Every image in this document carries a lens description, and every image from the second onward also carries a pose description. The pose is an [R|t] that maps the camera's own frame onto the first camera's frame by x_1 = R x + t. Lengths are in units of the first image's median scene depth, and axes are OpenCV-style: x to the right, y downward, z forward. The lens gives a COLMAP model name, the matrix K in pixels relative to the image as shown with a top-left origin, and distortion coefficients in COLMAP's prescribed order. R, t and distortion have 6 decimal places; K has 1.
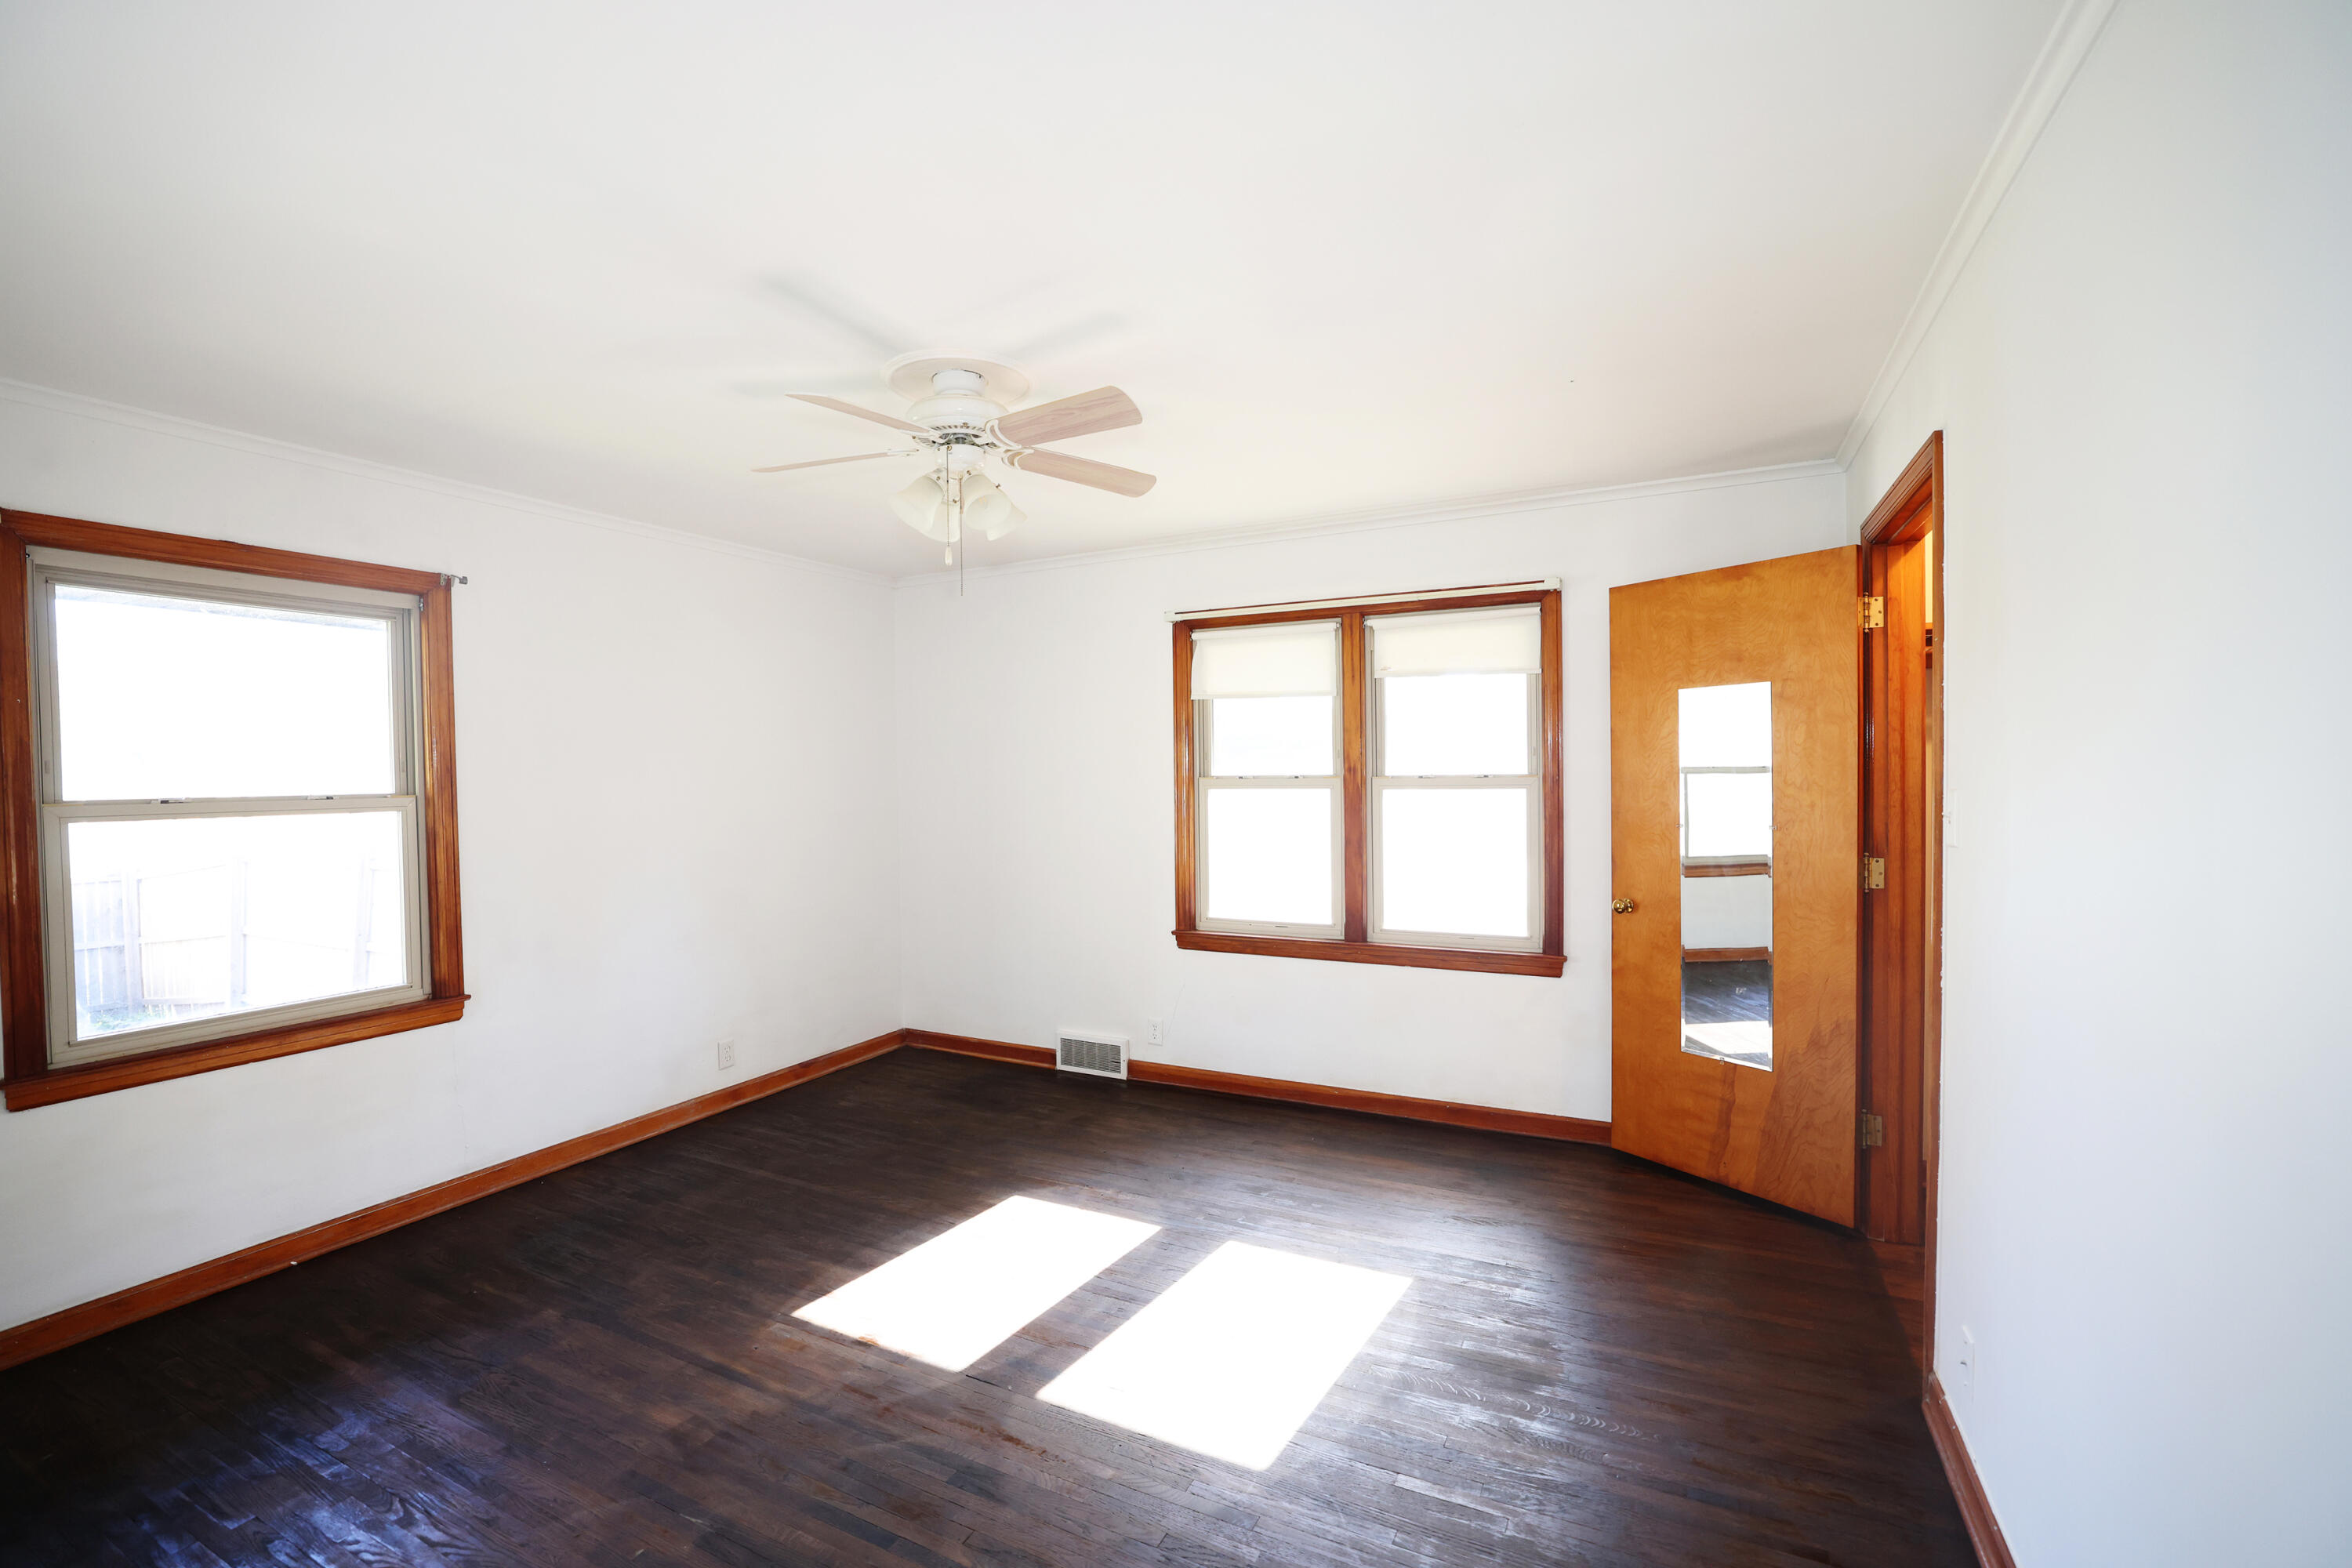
lens RADIAL K [[1006.1, 0, 1172.3], [0, 1006.1, 792.0], [0, 0, 1]] dist [-0.050259, 0.020057]
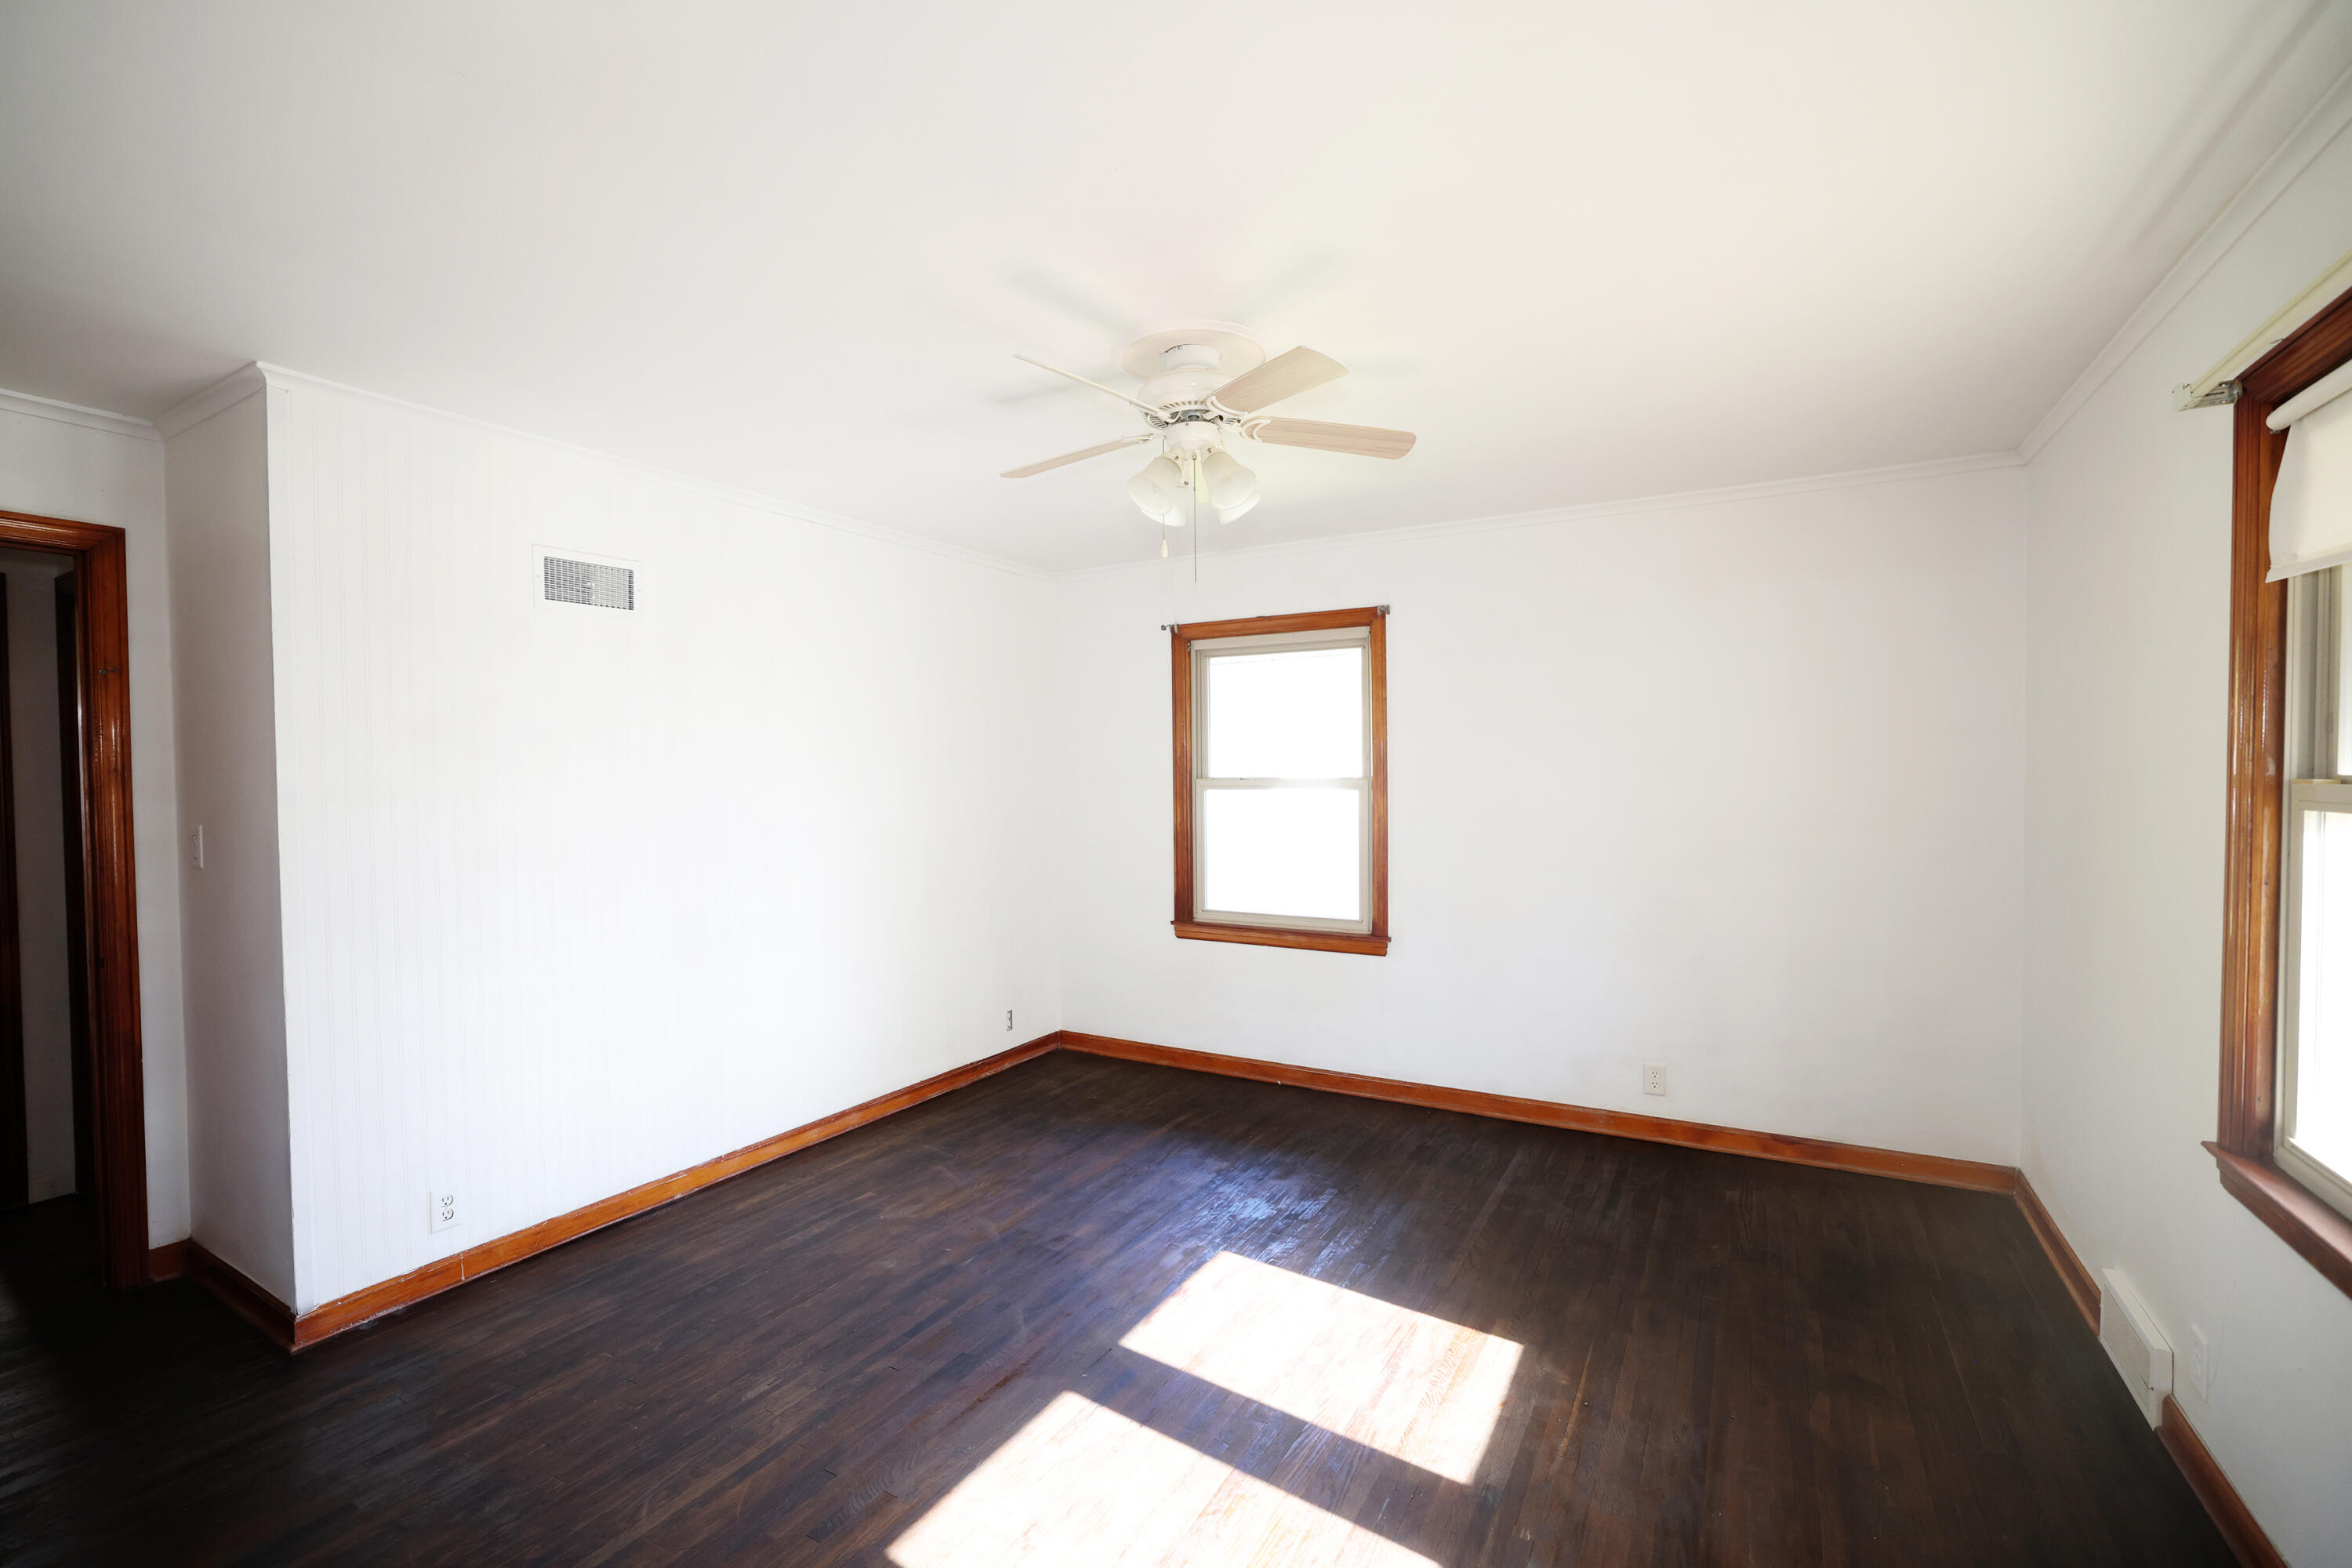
lens RADIAL K [[1006.1, 0, 1172.3], [0, 1006.1, 792.0], [0, 0, 1]] dist [-0.050259, 0.020057]
pose [[-0.053627, 0.035842, -0.997918, 0.630318], [-0.014132, 0.999228, 0.036649, -0.025692], [0.998461, 0.016068, -0.053079, 0.868635]]
